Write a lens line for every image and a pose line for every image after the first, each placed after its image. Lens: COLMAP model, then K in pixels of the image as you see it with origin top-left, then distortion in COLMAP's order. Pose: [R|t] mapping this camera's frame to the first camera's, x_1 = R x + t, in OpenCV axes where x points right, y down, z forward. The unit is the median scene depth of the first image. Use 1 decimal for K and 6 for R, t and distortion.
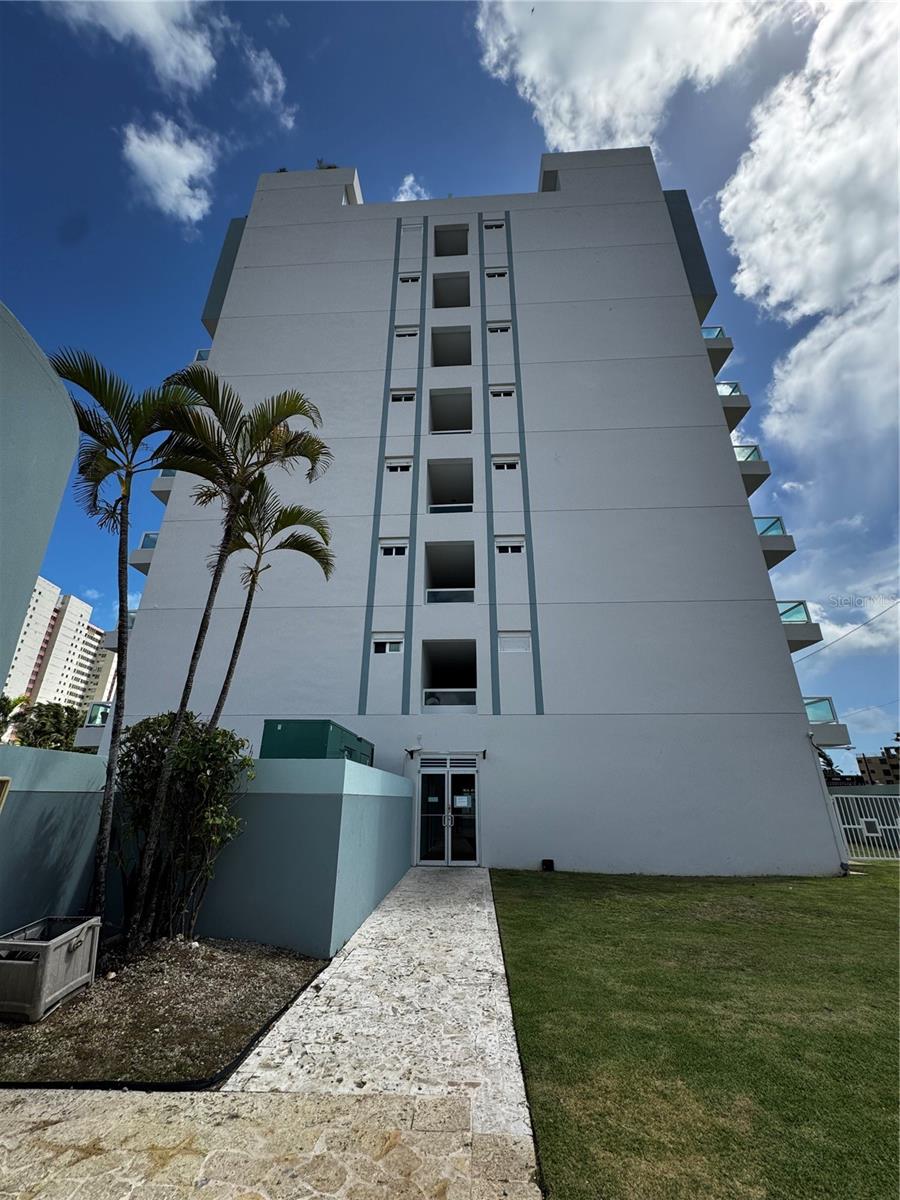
lens RADIAL K [[480.7, 0, 451.4], [0, 480.7, 599.0], [0, 0, 1]] dist [-0.001021, 0.001215]
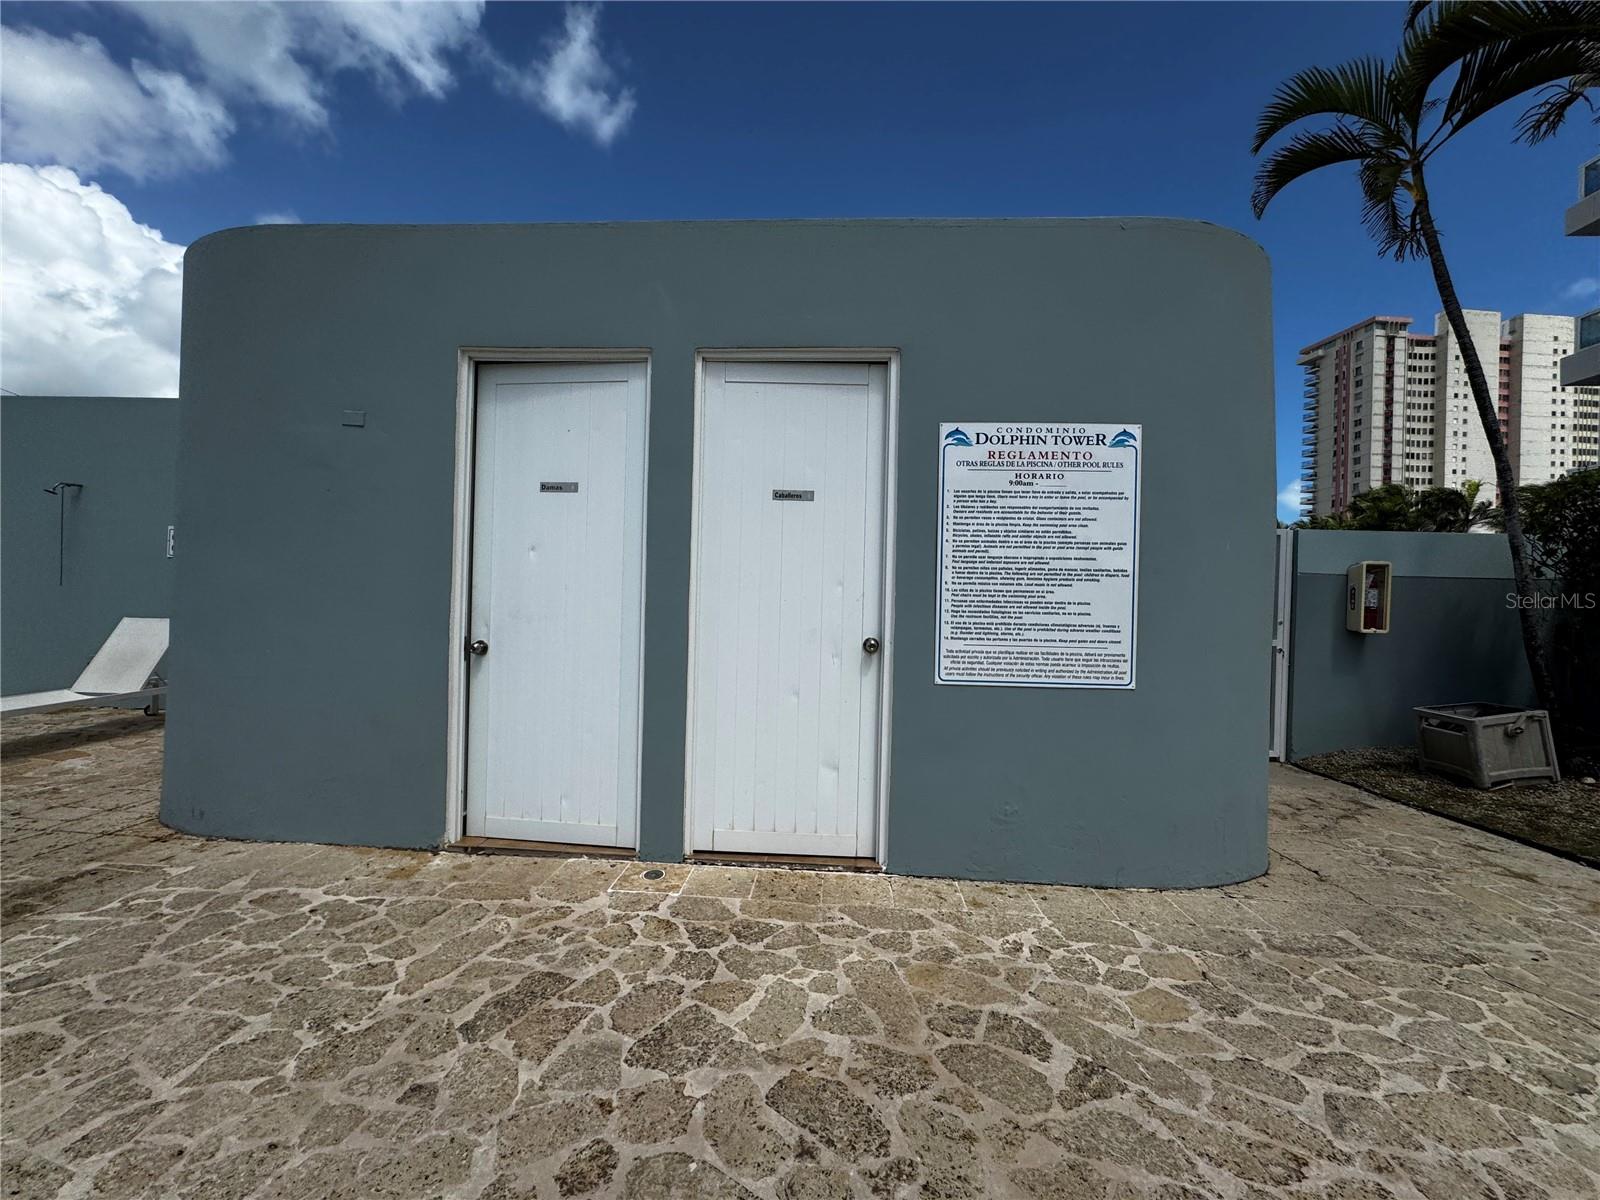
lens RADIAL K [[640.9, 0, 801.0], [0, 640.9, 599.9], [0, 0, 1]] dist [-0.001021, 0.001215]
pose [[0.015217, -0.003840, -0.999877, 0.187548], [0.358245, 0.933626, 0.001866, 0.009704], [0.933504, -0.358229, 0.015583, -0.078810]]
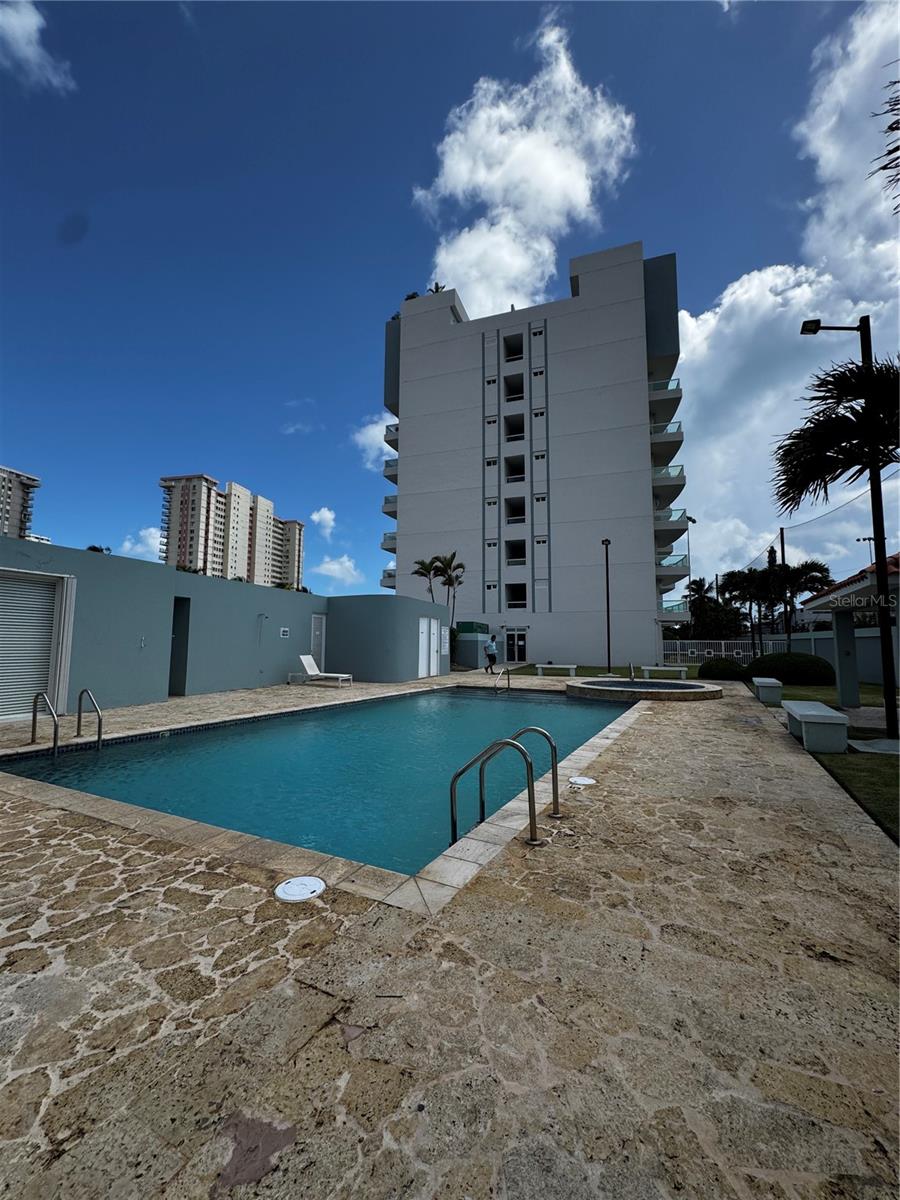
lens RADIAL K [[480.7, 0, 446.6], [0, 480.7, 596.3], [0, 0, 1]] dist [-0.001021, 0.001215]
pose [[0.959319, -0.028834, -0.280847, 0.359486], [0.107788, 0.956823, 0.269949, -0.578523], [0.260937, -0.289239, 0.921006, -1.455080]]
